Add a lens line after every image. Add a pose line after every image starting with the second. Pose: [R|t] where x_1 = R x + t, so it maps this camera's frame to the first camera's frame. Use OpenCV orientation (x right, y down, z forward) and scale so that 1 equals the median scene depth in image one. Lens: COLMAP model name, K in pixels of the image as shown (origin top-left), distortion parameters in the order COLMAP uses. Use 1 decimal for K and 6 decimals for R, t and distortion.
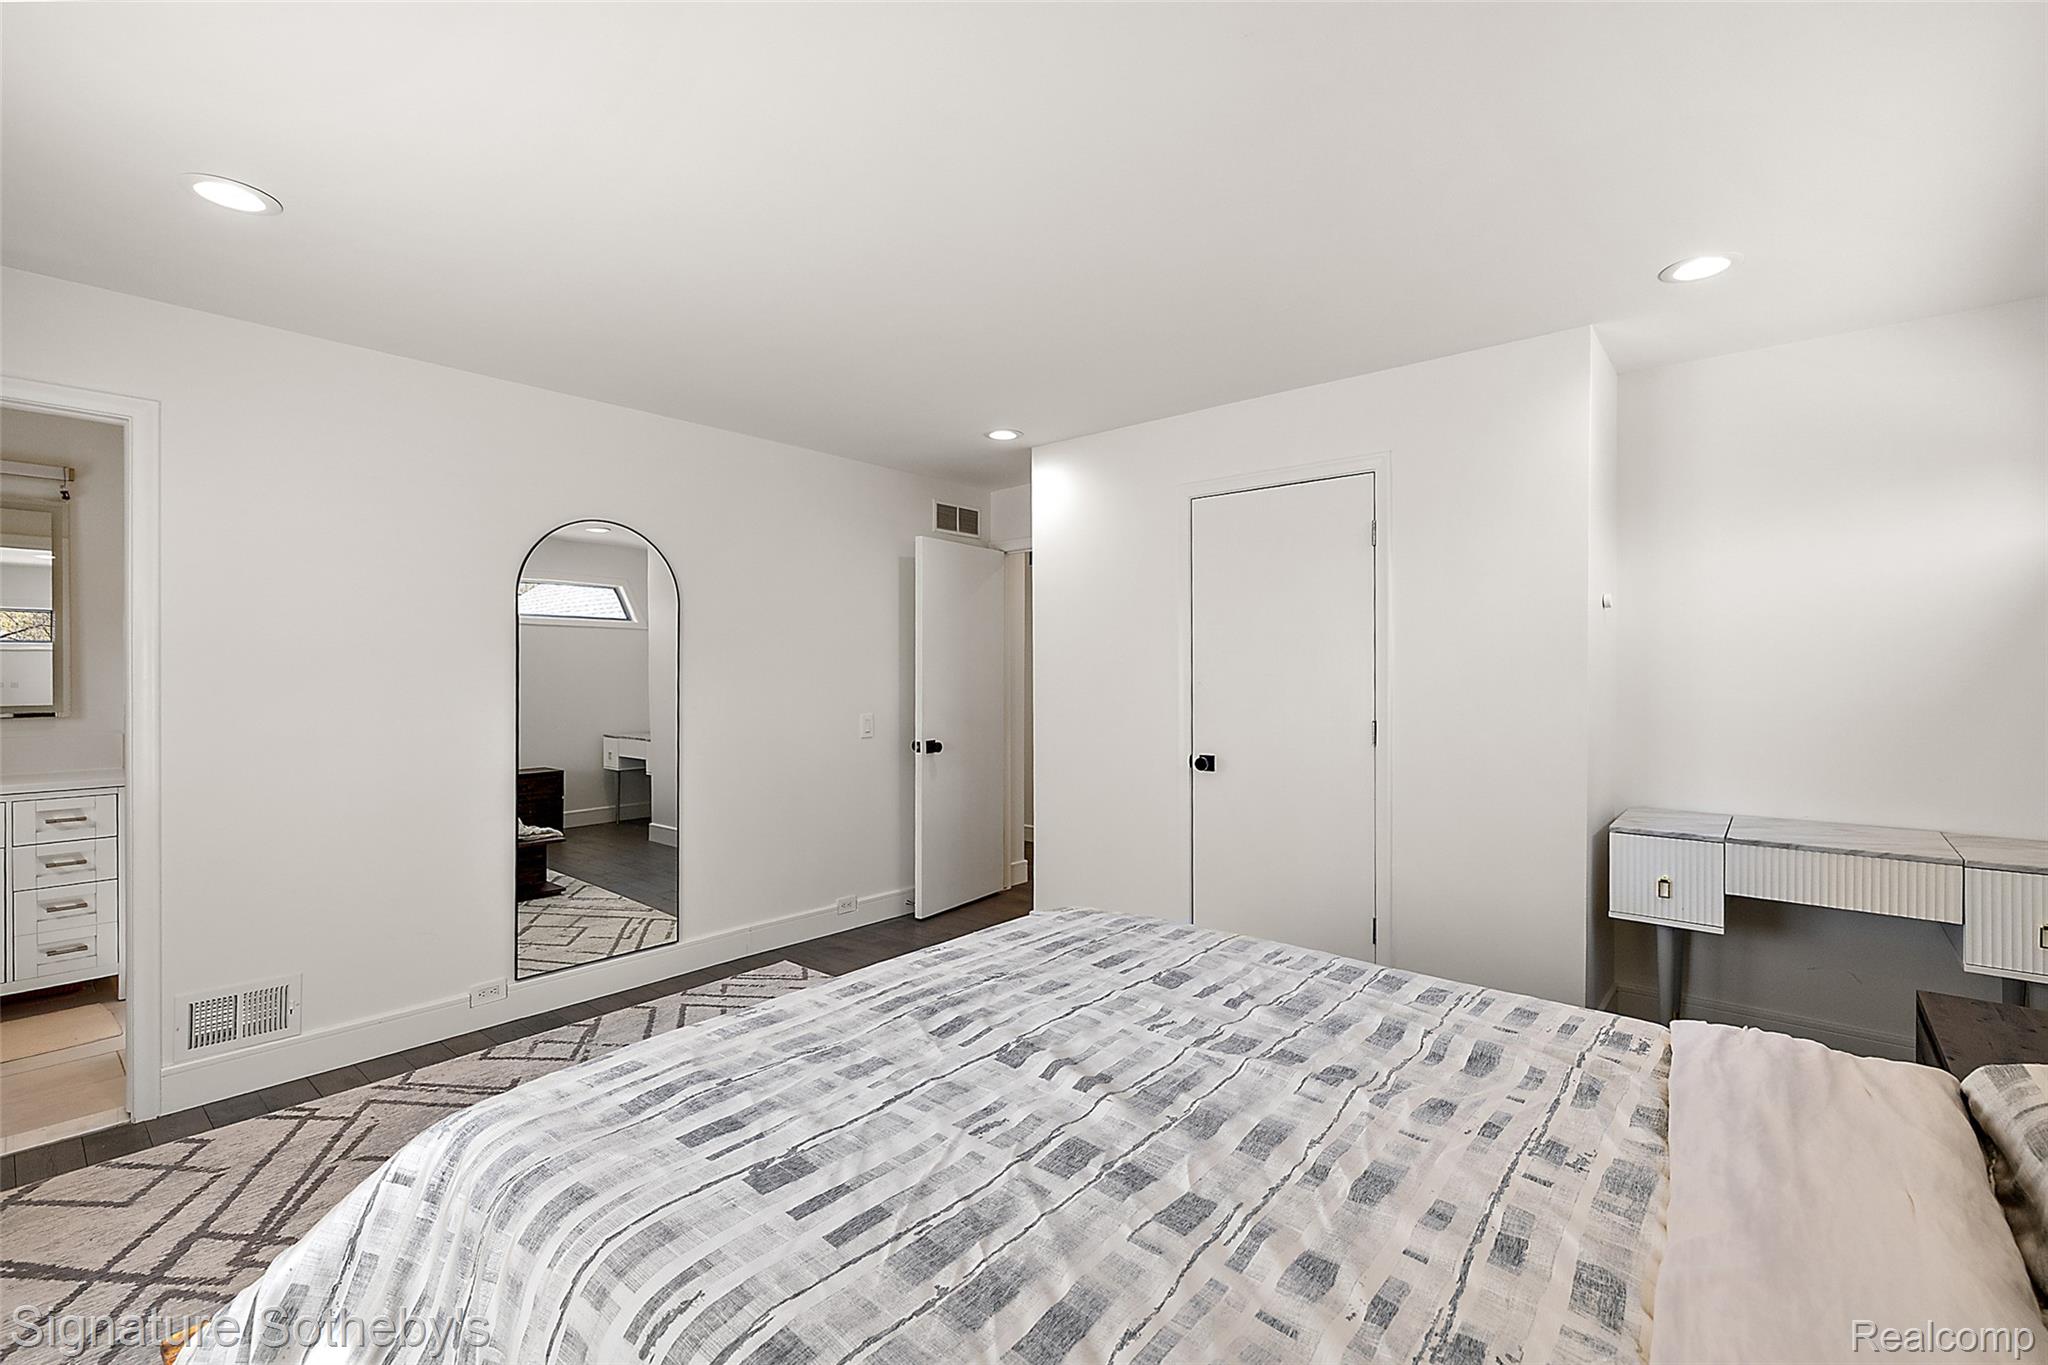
lens RADIAL K [[857.4, 0, 1022.5], [0, 857.4, 677.8], [0, 0, 1]] dist [-0.000598, -0.000106]
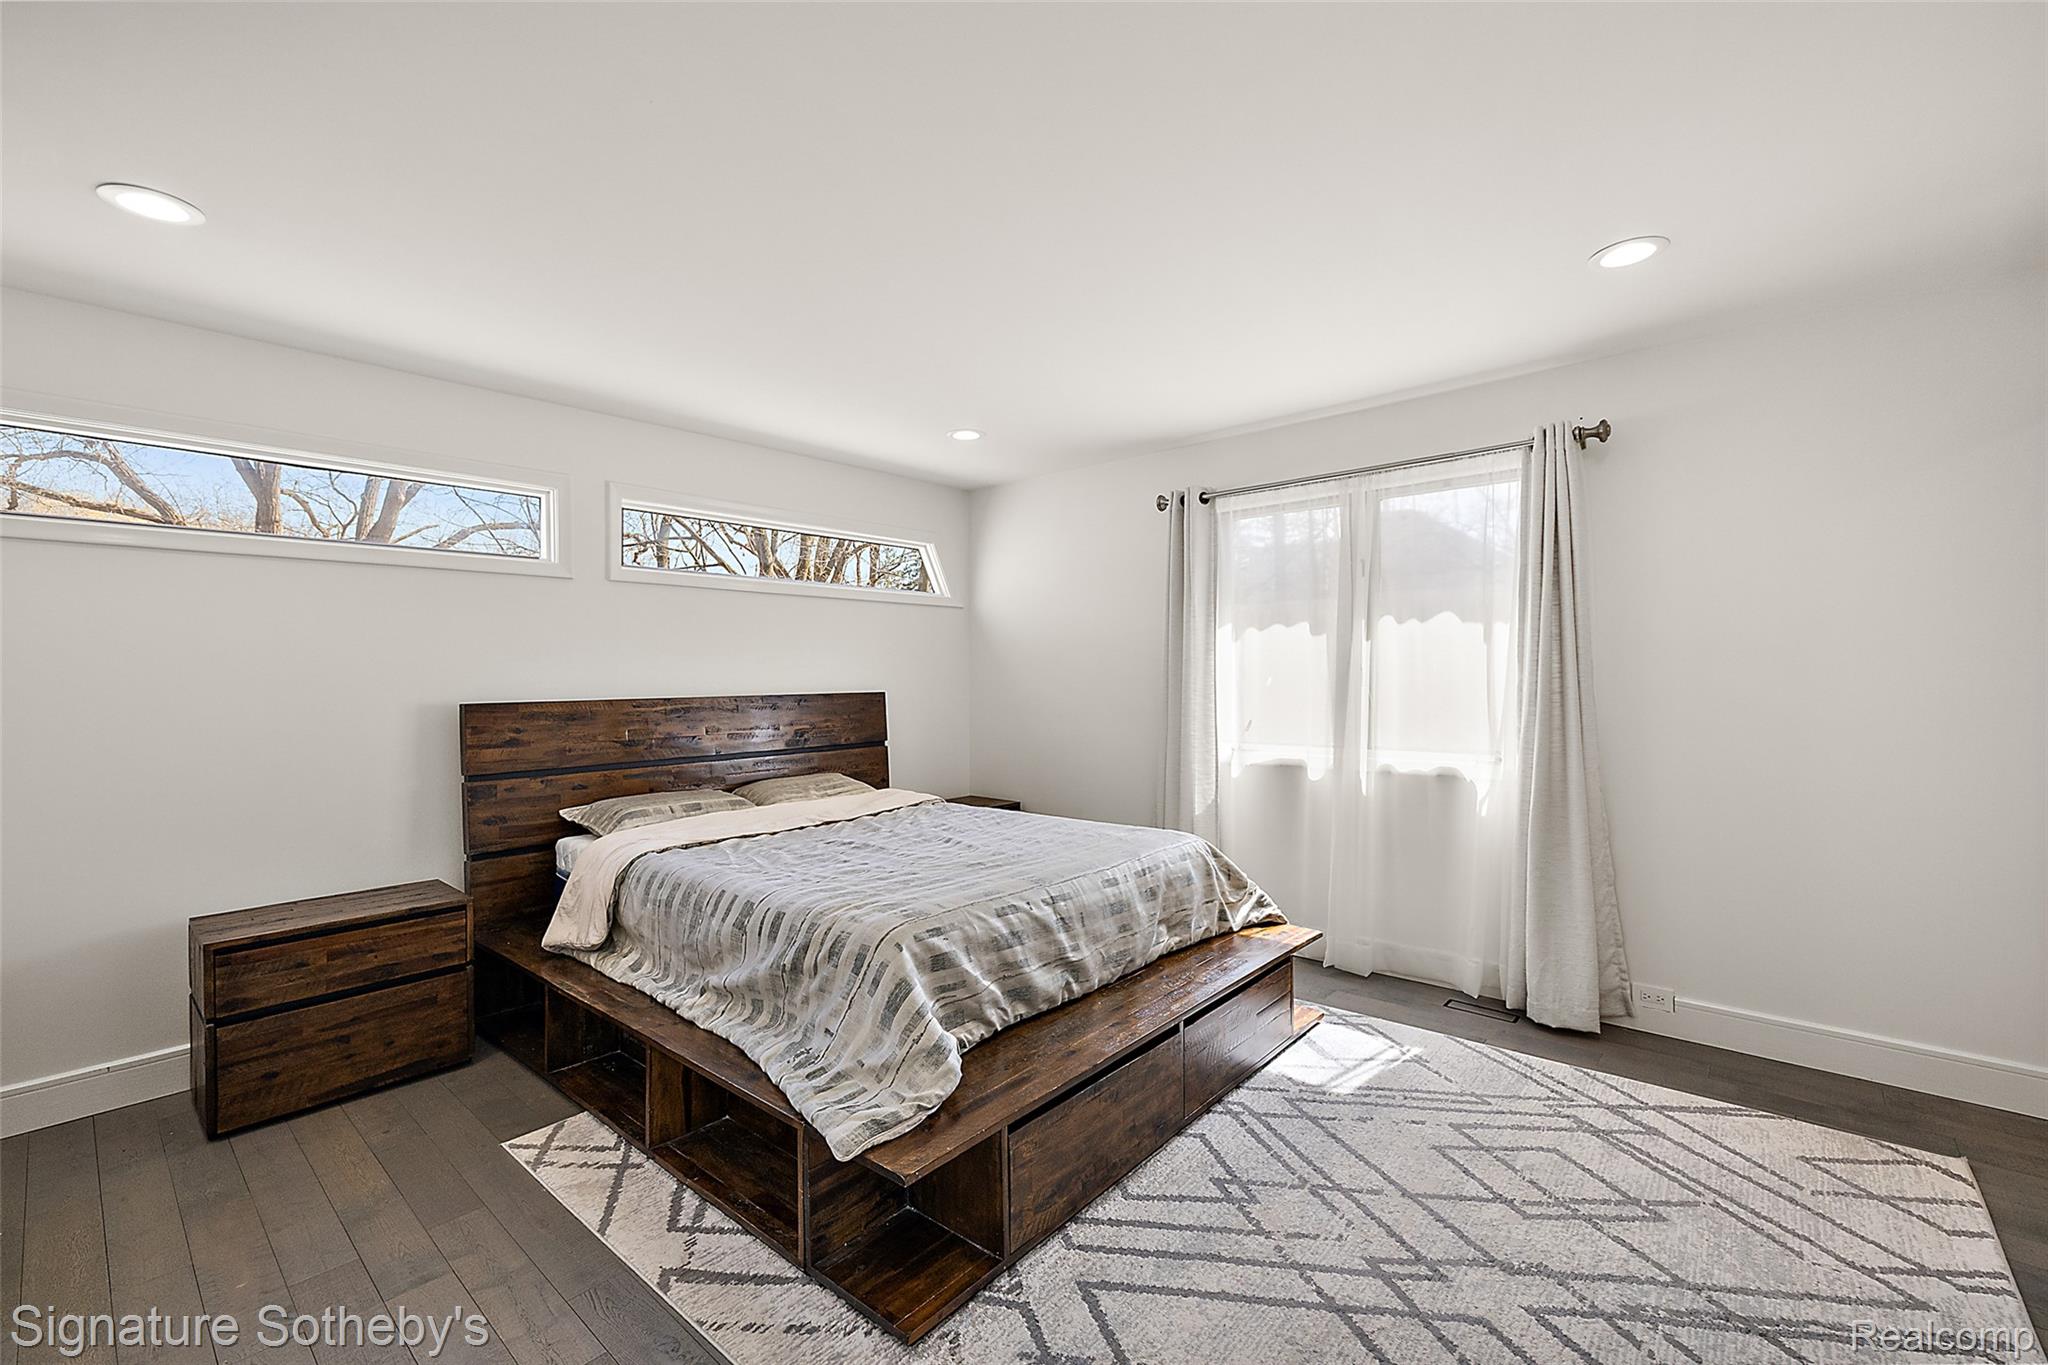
lens RADIAL K [[857.4, 0, 1026.2], [0, 857.4, 678.6], [0, 0, 1]] dist [-0.000598, -0.000106]
pose [[-0.999956, 0.001183, 0.009282, -0.106177], [0.001319, 0.999892, 0.014609, 0.010746], [-0.009263, 0.014621, -0.999850, 1.998413]]
